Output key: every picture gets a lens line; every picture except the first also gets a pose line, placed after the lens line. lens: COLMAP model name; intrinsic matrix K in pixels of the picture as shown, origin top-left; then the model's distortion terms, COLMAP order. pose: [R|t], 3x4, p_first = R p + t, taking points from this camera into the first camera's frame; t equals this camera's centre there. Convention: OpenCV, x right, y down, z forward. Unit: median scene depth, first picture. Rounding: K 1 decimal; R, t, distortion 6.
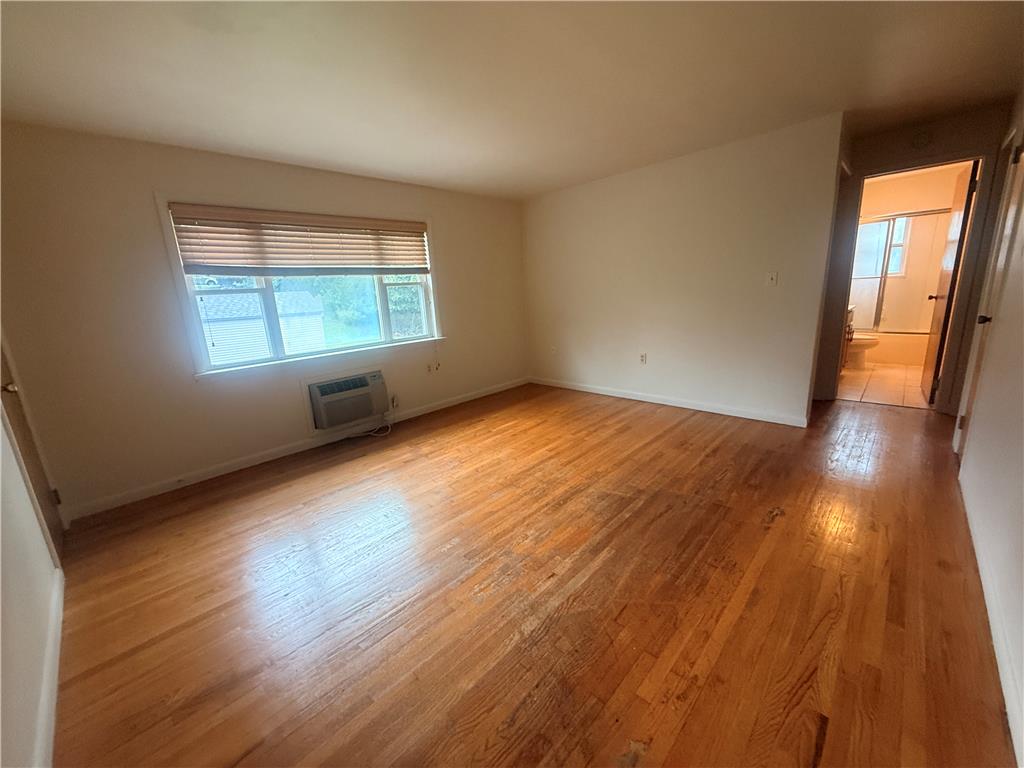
lens RADIAL K [[406.3, 0, 511.1], [0, 406.3, 382.5], [0, 0, 1]] dist [0.001322, 0.000248]
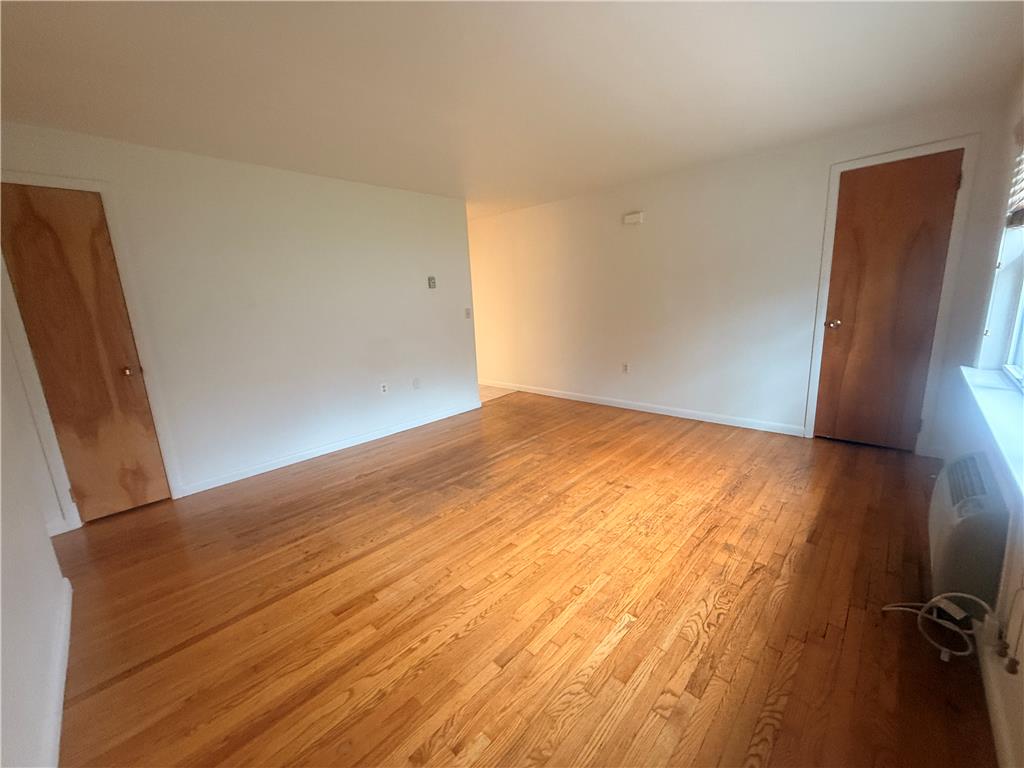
lens RADIAL K [[406.3, 0, 511.1], [0, 406.3, 382.5], [0, 0, 1]] dist [0.001322, 0.000248]
pose [[-0.994021, 0.107208, 0.020686, 0.060414], [0.105814, 0.899162, 0.424631, -0.405419], [0.026924, 0.424281, -0.905130, 1.688942]]
